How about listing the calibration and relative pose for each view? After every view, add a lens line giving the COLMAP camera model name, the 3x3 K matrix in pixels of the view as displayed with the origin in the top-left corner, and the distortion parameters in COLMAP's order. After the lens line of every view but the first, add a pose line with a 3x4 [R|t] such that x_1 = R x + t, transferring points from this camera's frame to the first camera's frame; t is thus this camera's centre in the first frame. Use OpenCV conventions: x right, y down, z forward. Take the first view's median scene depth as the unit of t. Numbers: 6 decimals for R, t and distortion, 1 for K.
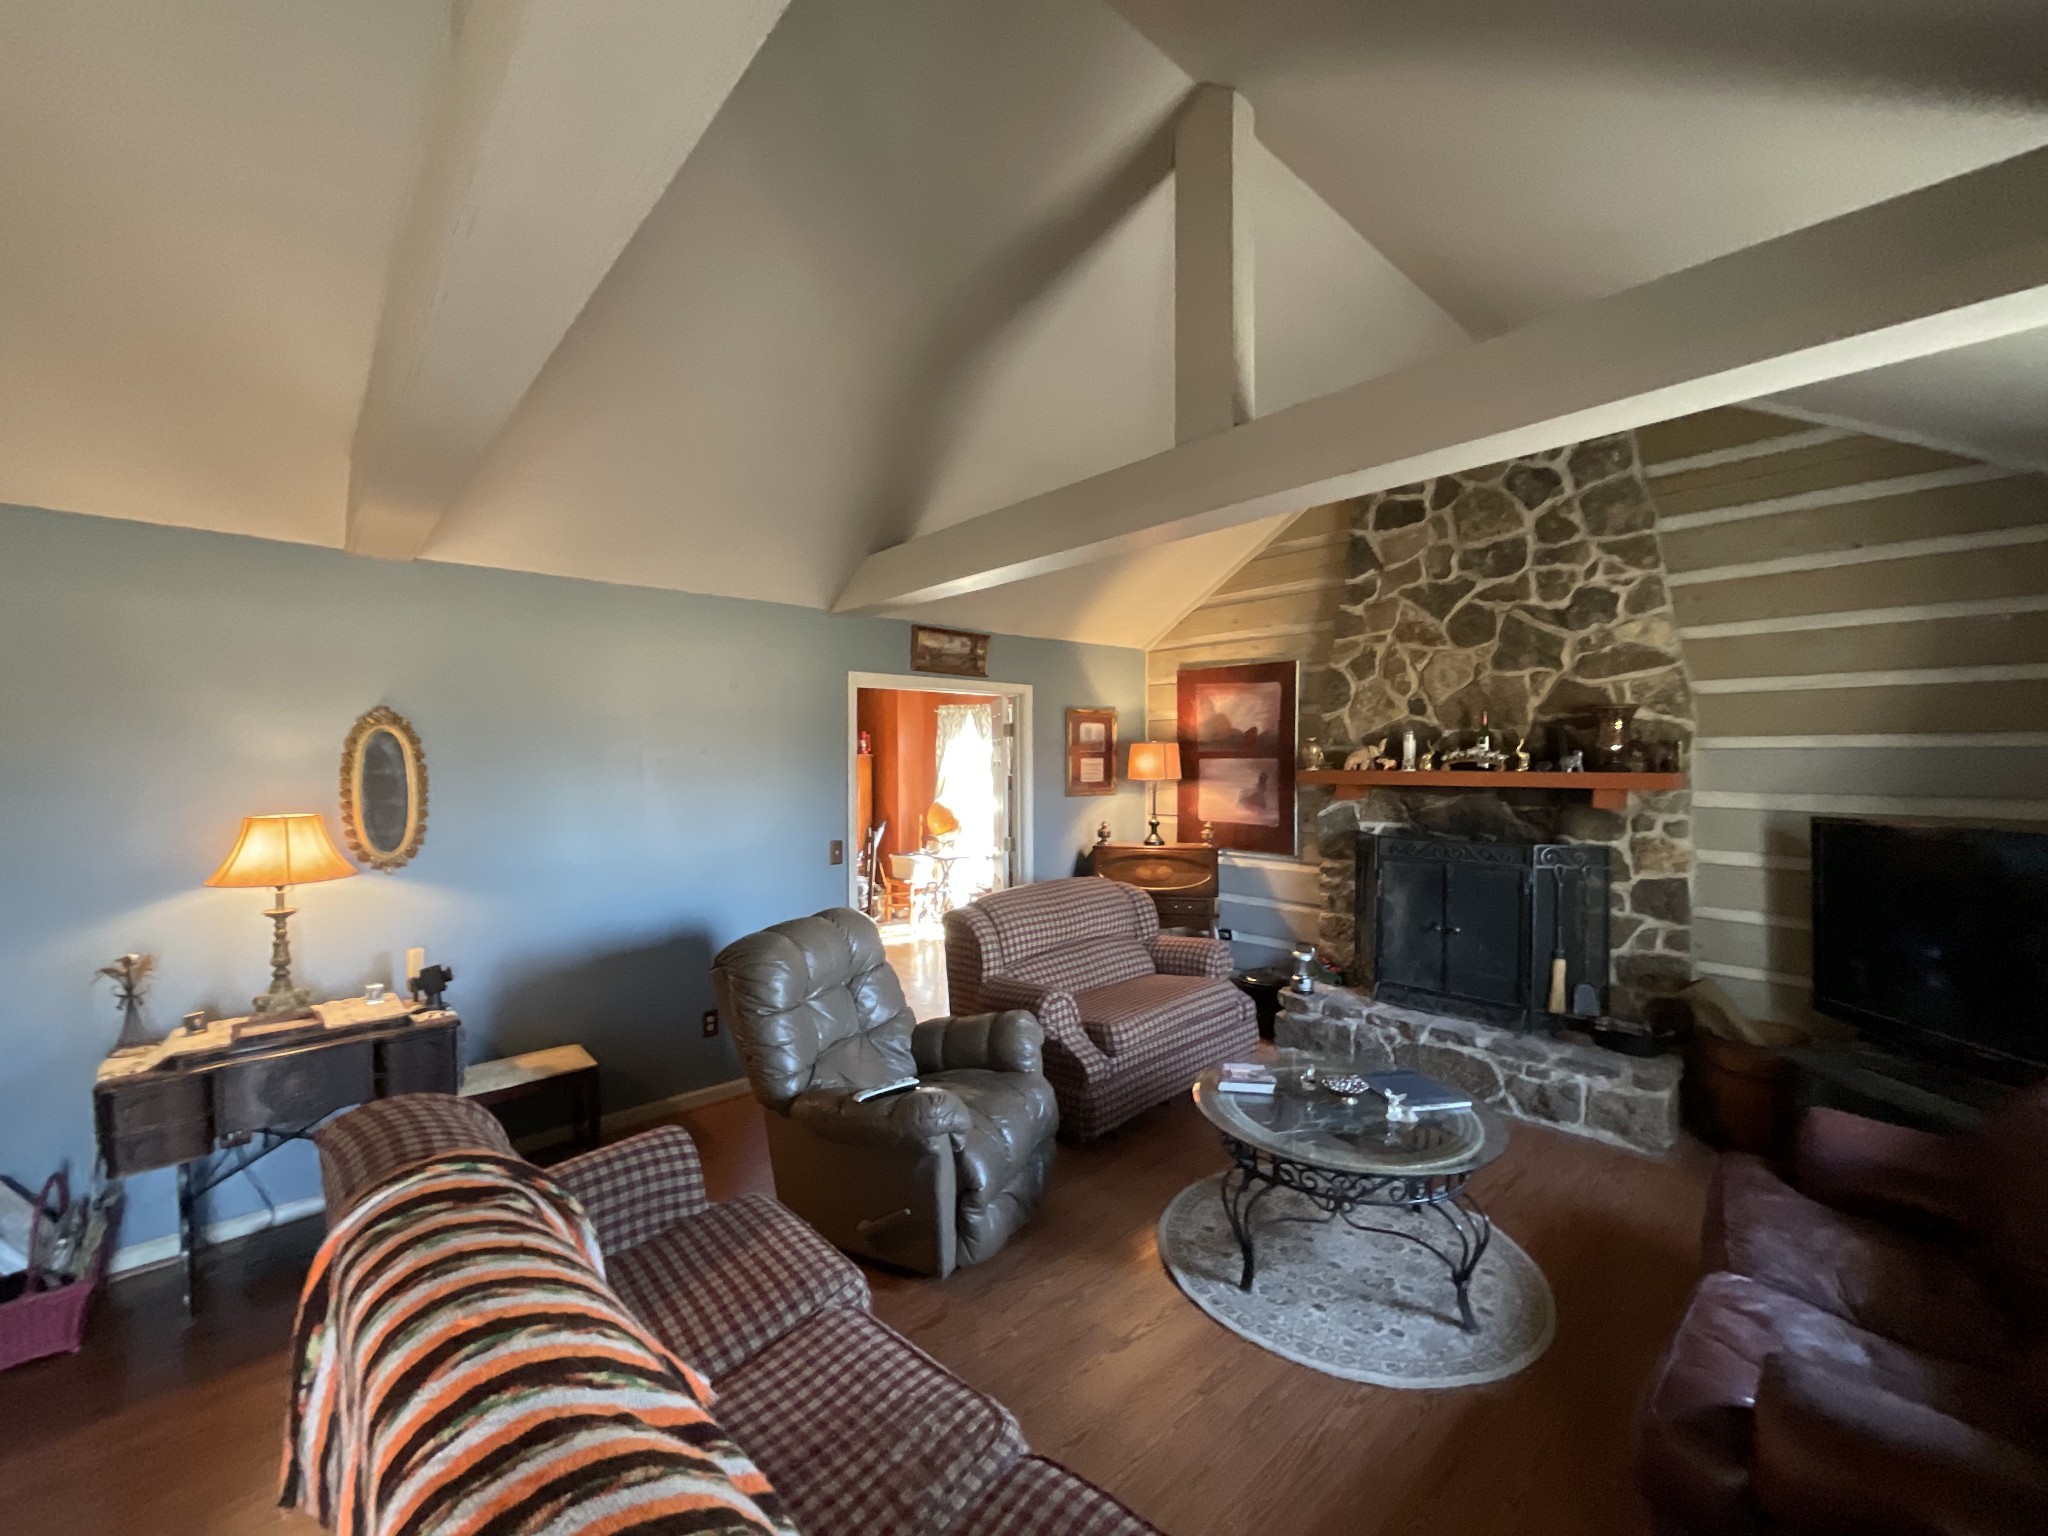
lens RADIAL K [[843.8, 0, 1021.1], [0, 843.8, 770.3], [0, 0, 1]] dist [-0.013511, 0.020330]
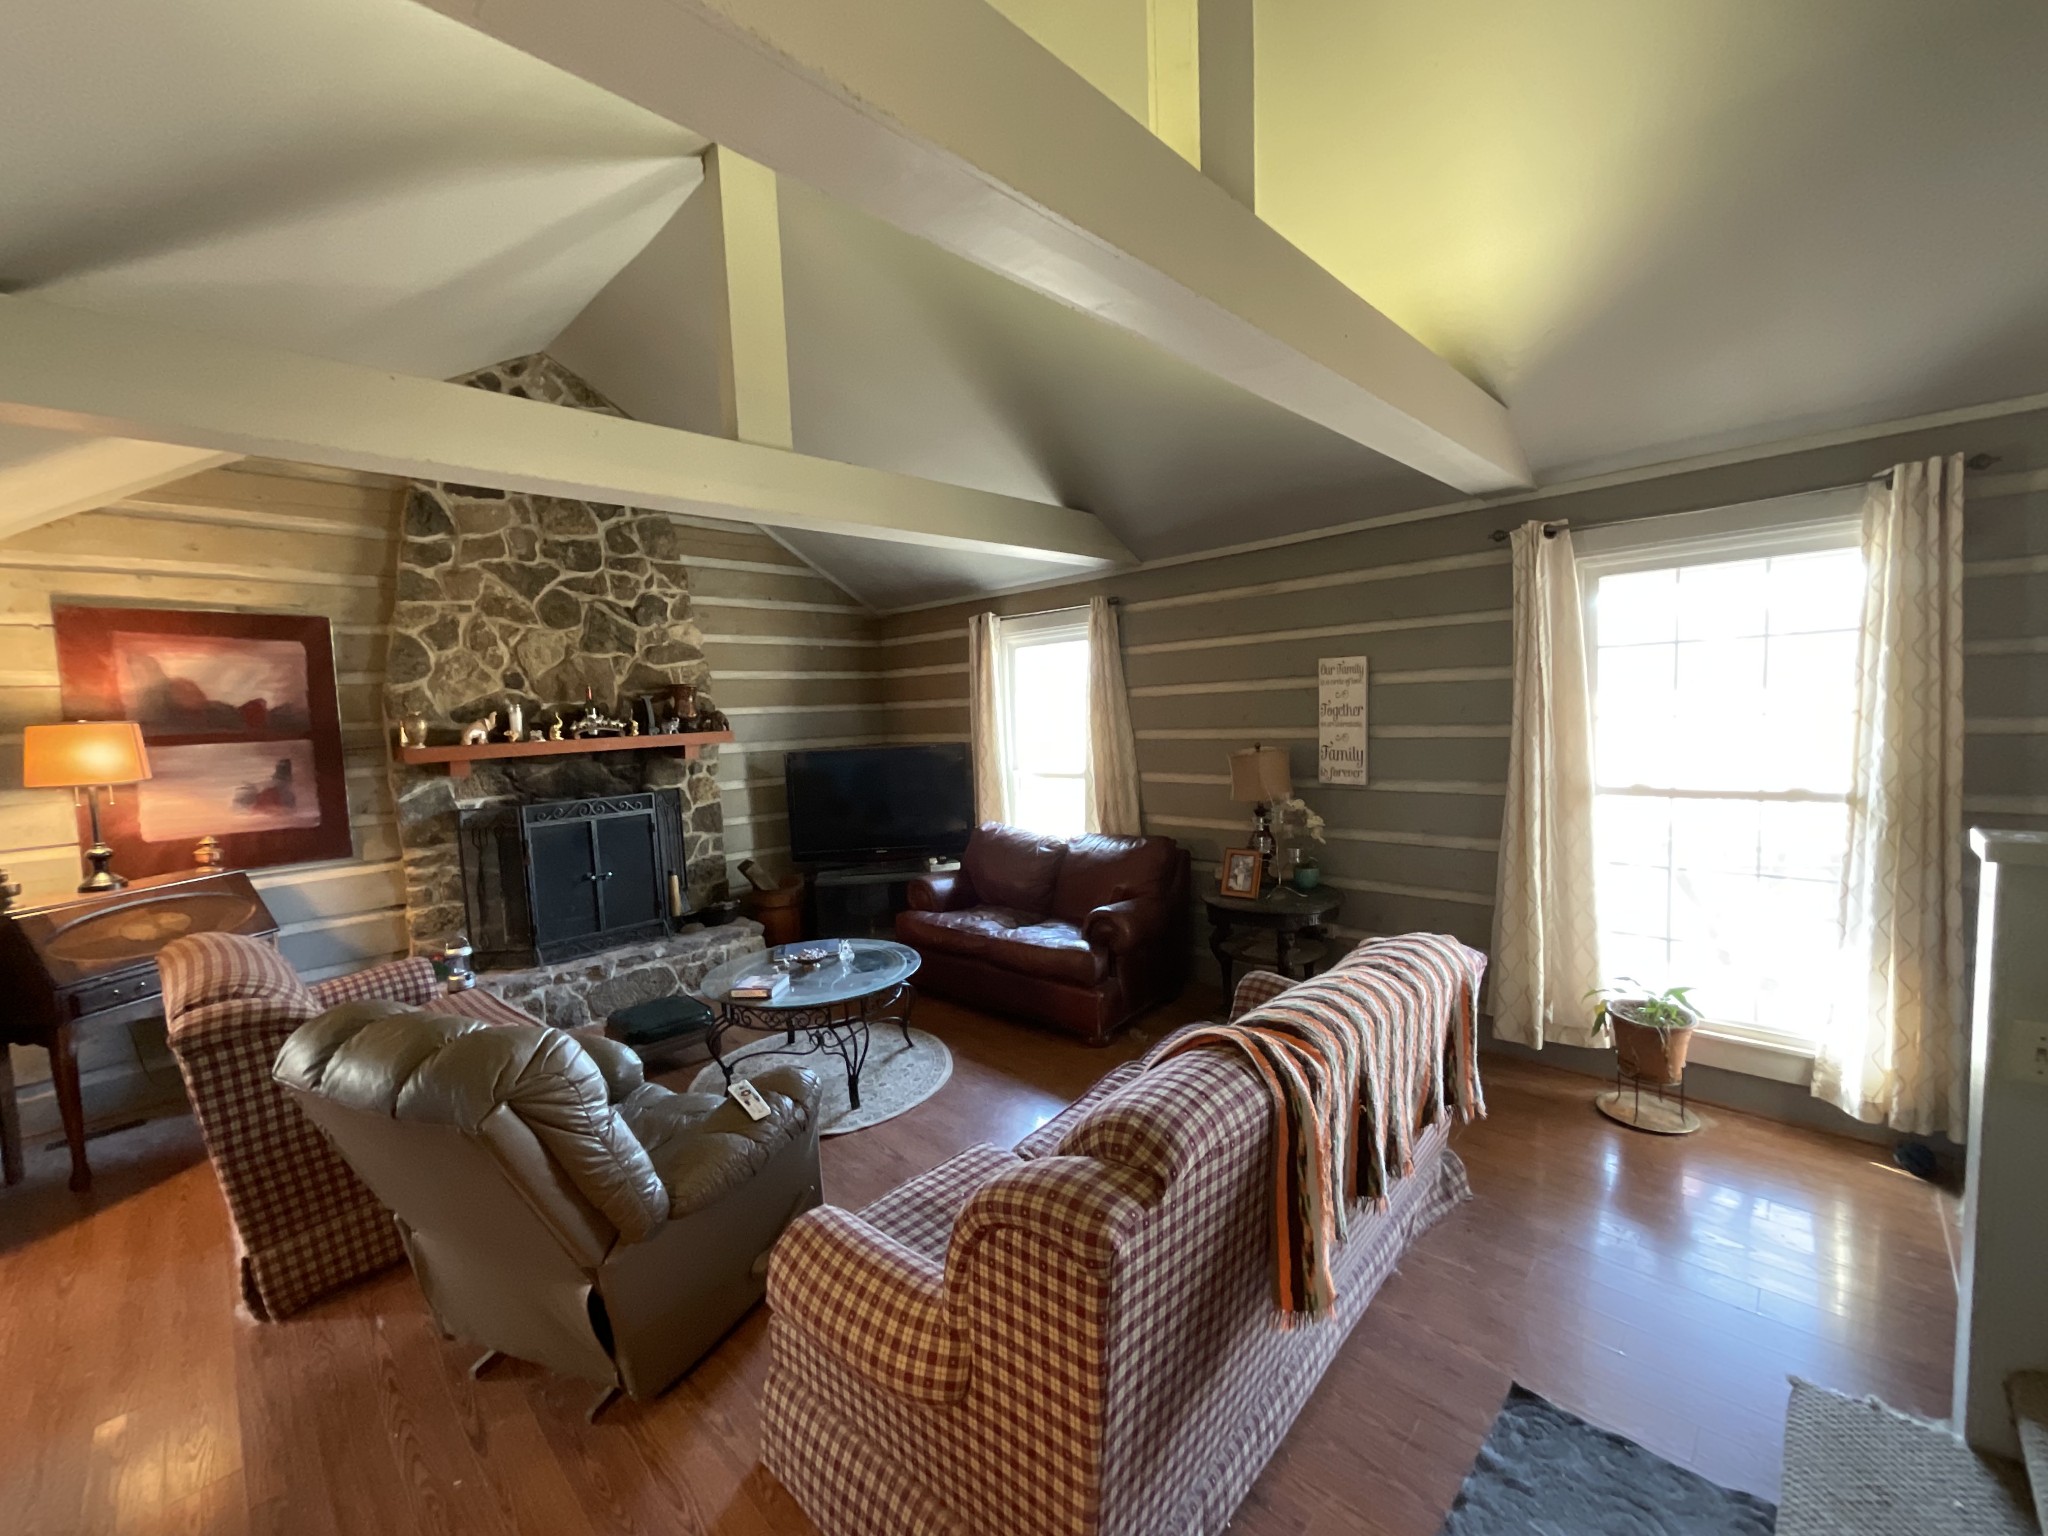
lens RADIAL K [[843.8, 0, 1021.1], [0, 843.8, 770.3], [0, 0, 1]] dist [-0.013511, 0.020330]
pose [[-0.055840, -0.070886, 0.995920, -0.646856], [0.058794, 0.995512, 0.074153, -0.006529], [-0.996707, 0.062695, -0.051422, 0.472631]]
